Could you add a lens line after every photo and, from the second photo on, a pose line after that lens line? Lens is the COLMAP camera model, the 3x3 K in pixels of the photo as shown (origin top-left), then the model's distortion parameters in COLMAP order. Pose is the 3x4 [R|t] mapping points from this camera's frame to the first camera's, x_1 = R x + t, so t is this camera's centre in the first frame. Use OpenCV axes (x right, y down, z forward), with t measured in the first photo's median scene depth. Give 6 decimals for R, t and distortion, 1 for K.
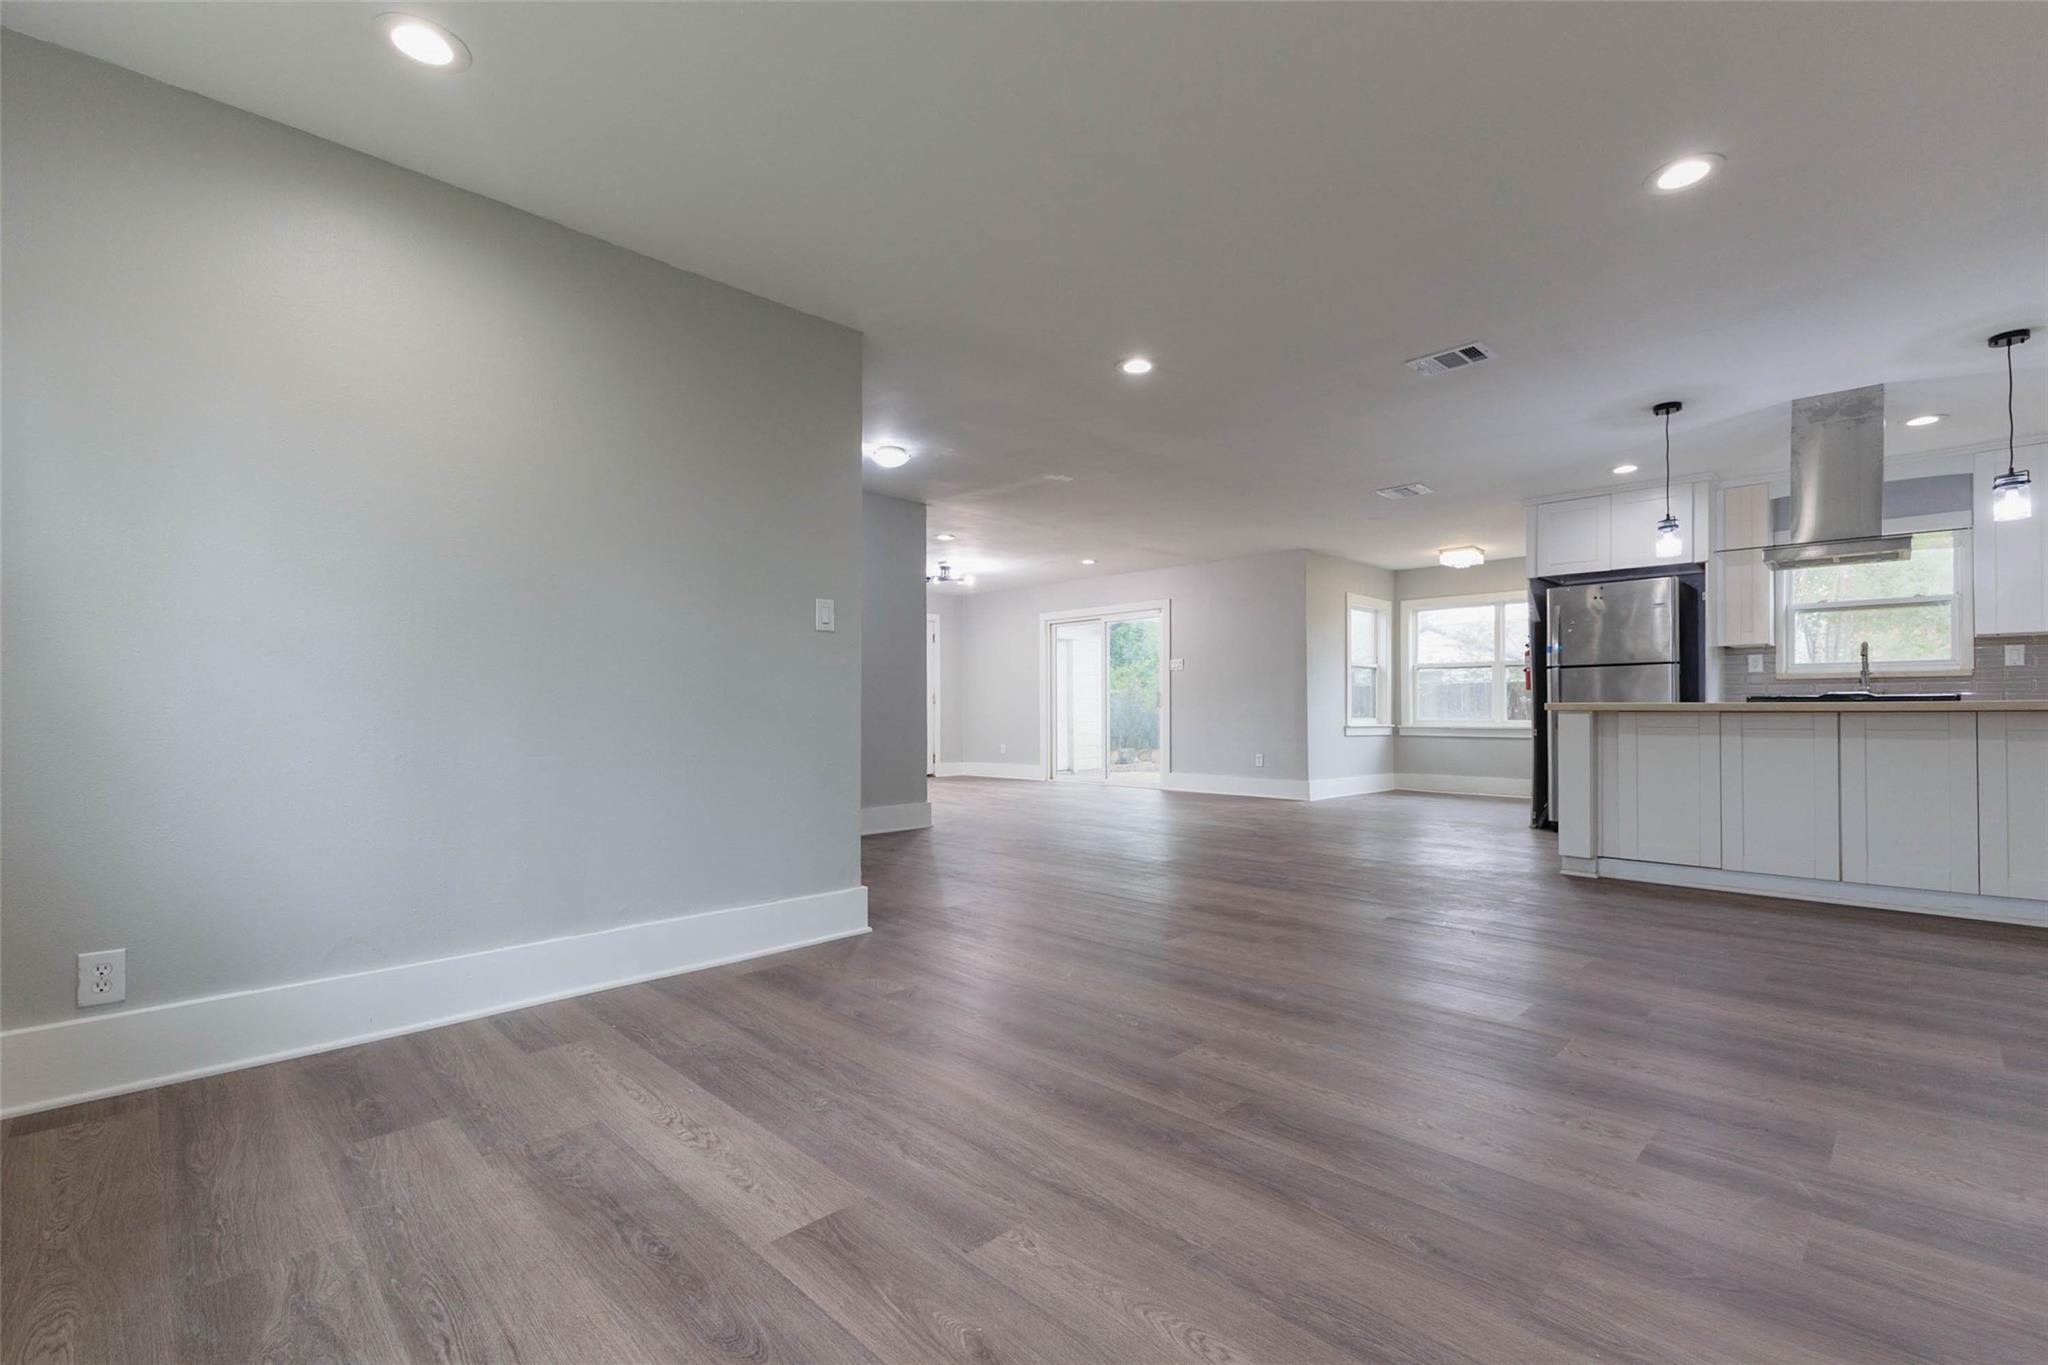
lens RADIAL K [[895.0, 0, 1028.8], [0, 895.0, 709.2], [0, 0, 1]] dist [0.010245, -0.000893]
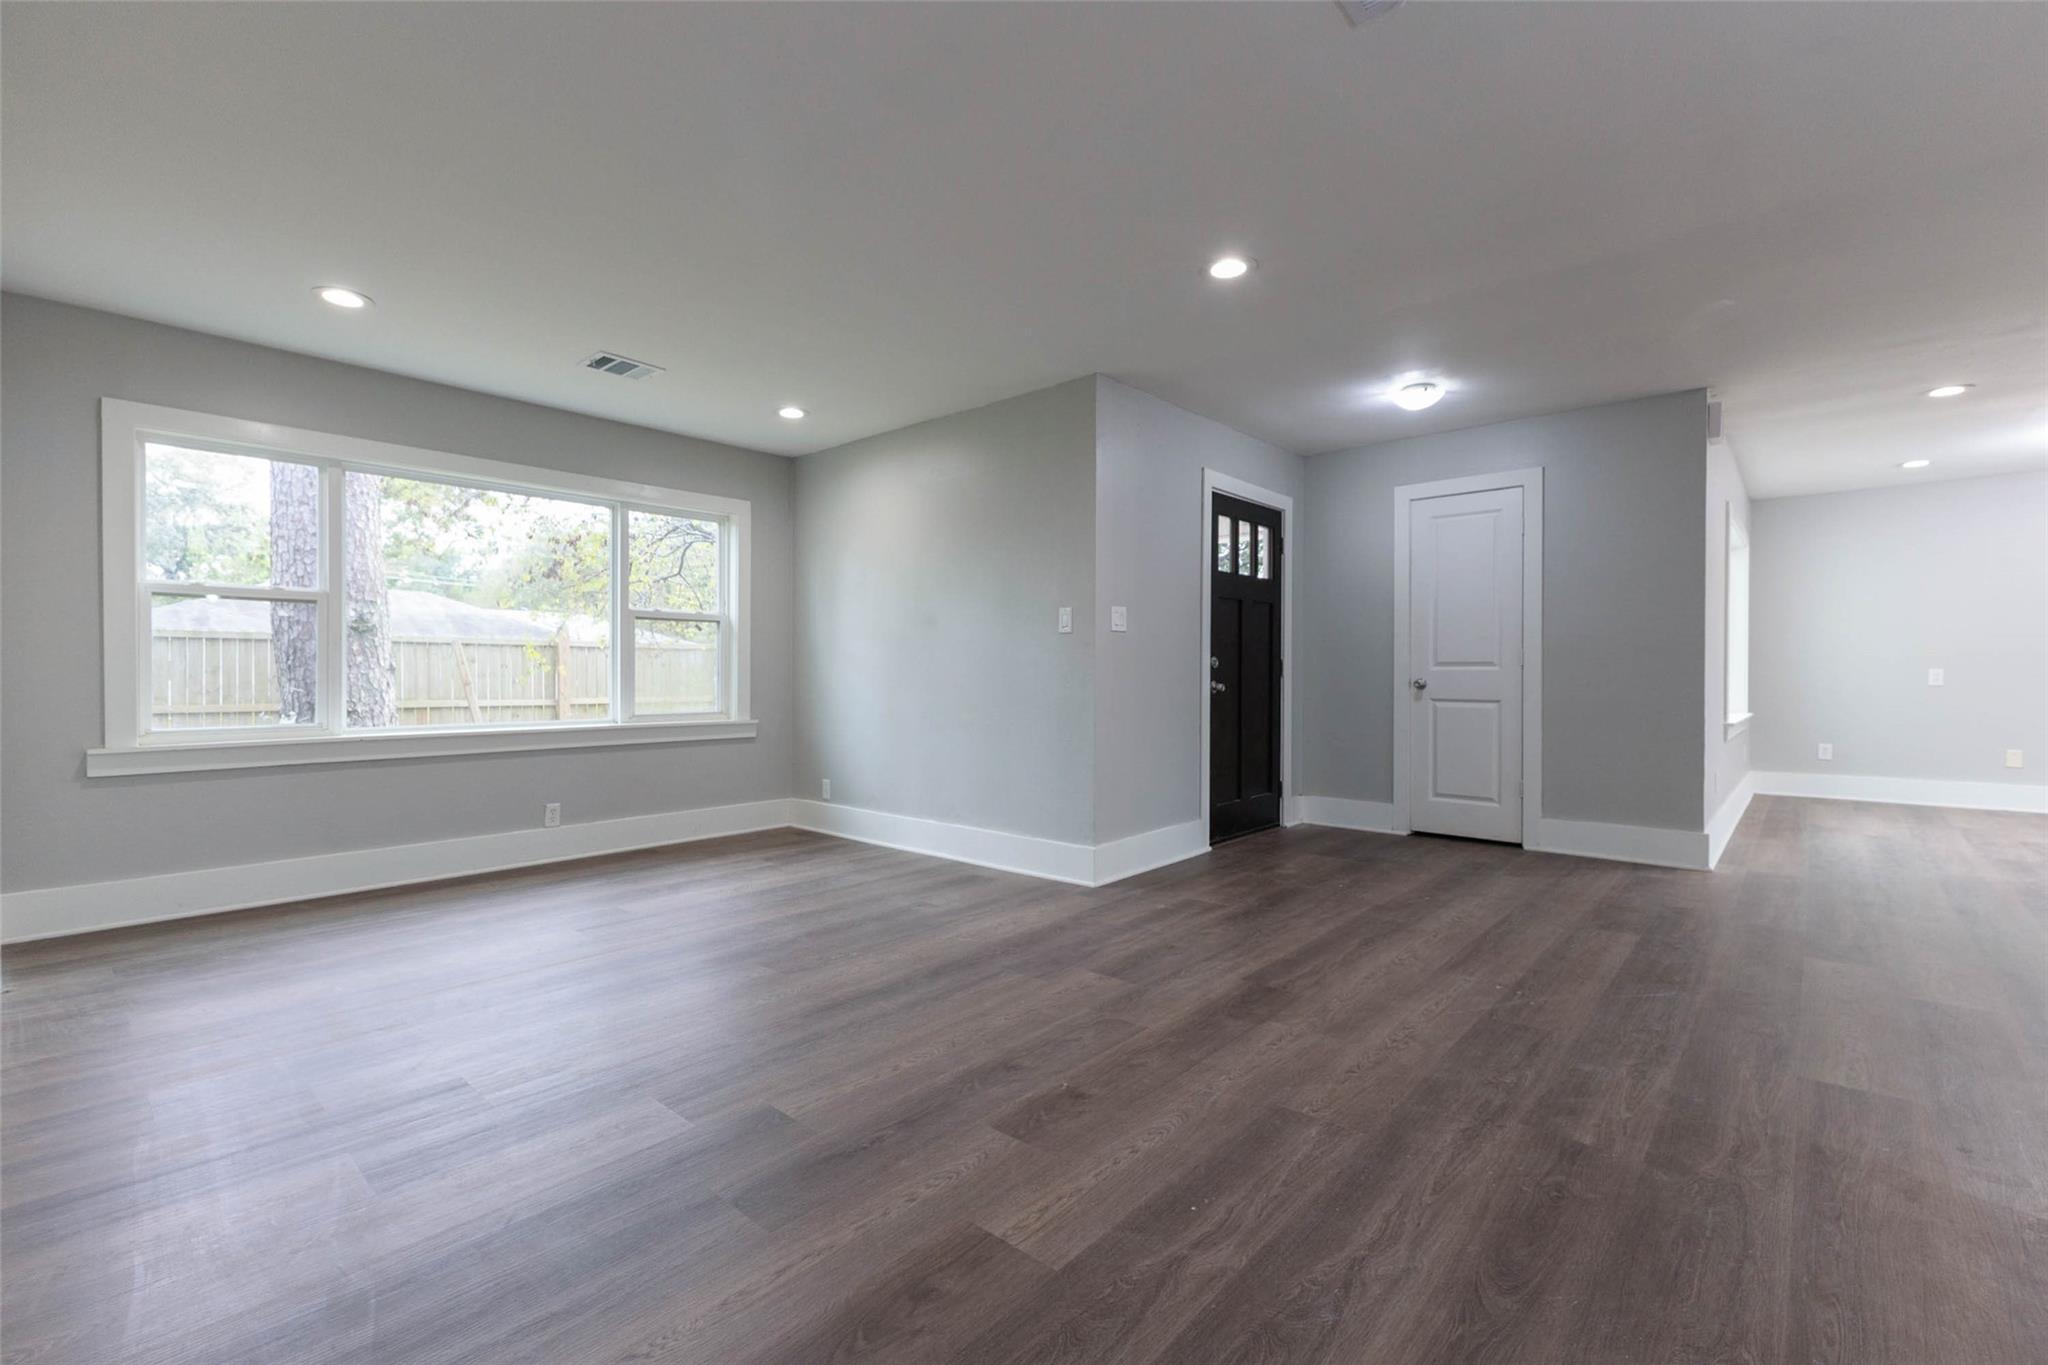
lens RADIAL K [[884.5, 0, 1020.2], [0, 884.5, 675.9], [0, 0, 1]] dist [0.000751, 0.000070]
pose [[0.056514, 0.007085, -0.998377, 0.567281], [0.001376, 0.999973, 0.007174, -0.020802], [0.998401, -0.001779, 0.056503, 0.495960]]
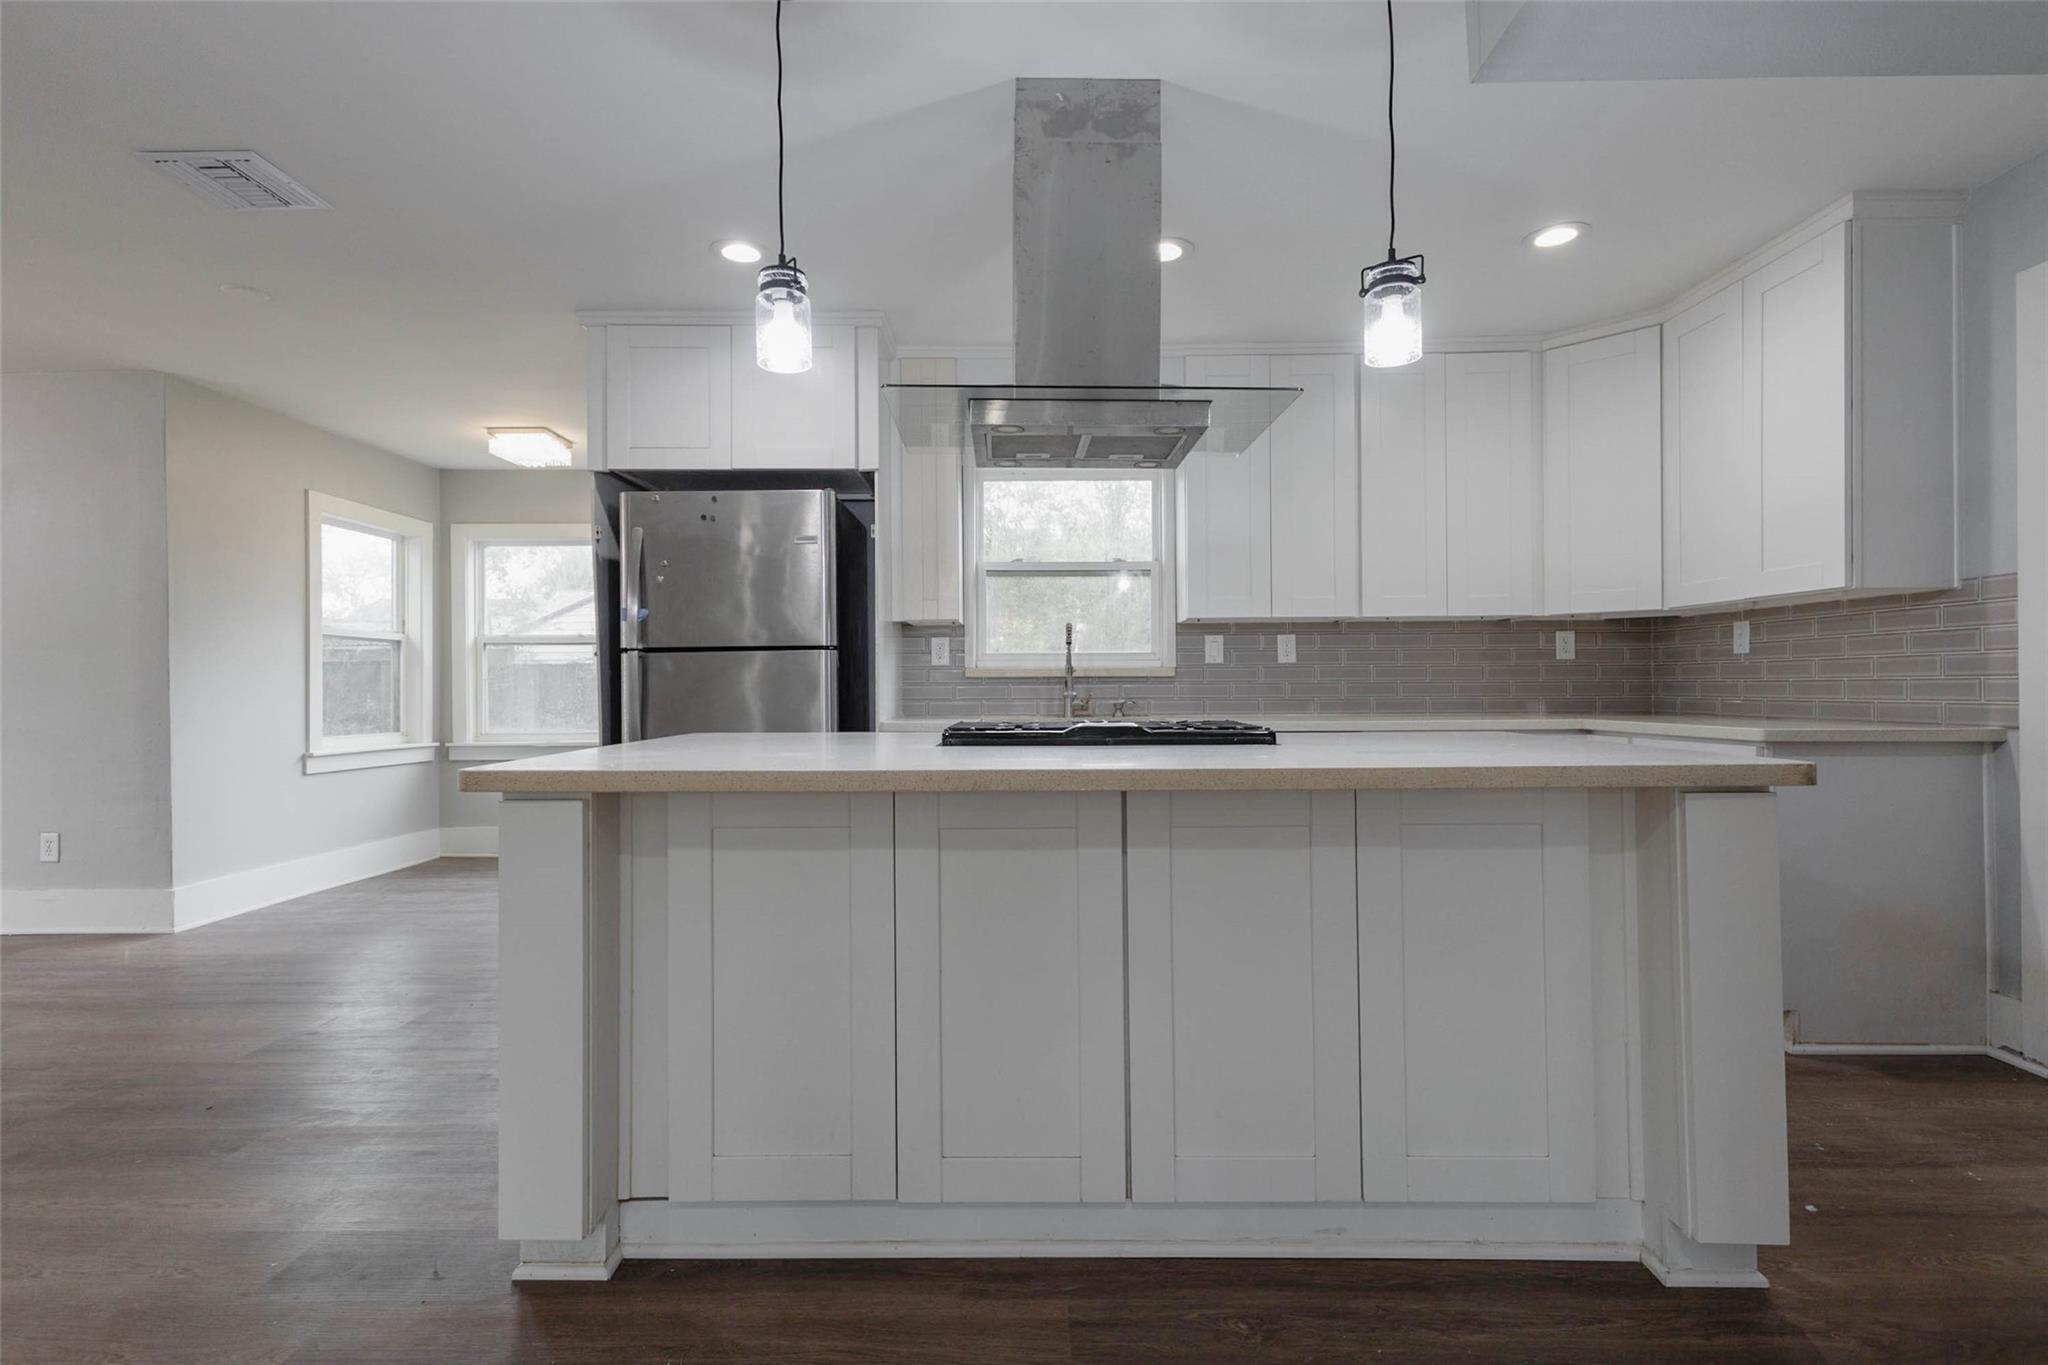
lens RADIAL K [[1006.5, 0, 1023.5], [0, 1006.5, 679.7], [0, 0, 1]] dist [0.004272, 0.000284]
pose [[0.711440, 0.000820, 0.702746, 0.358198], [0.004437, 0.999974, -0.005658, -0.027097], [-0.702733, 0.007144, 0.711418, 0.464514]]
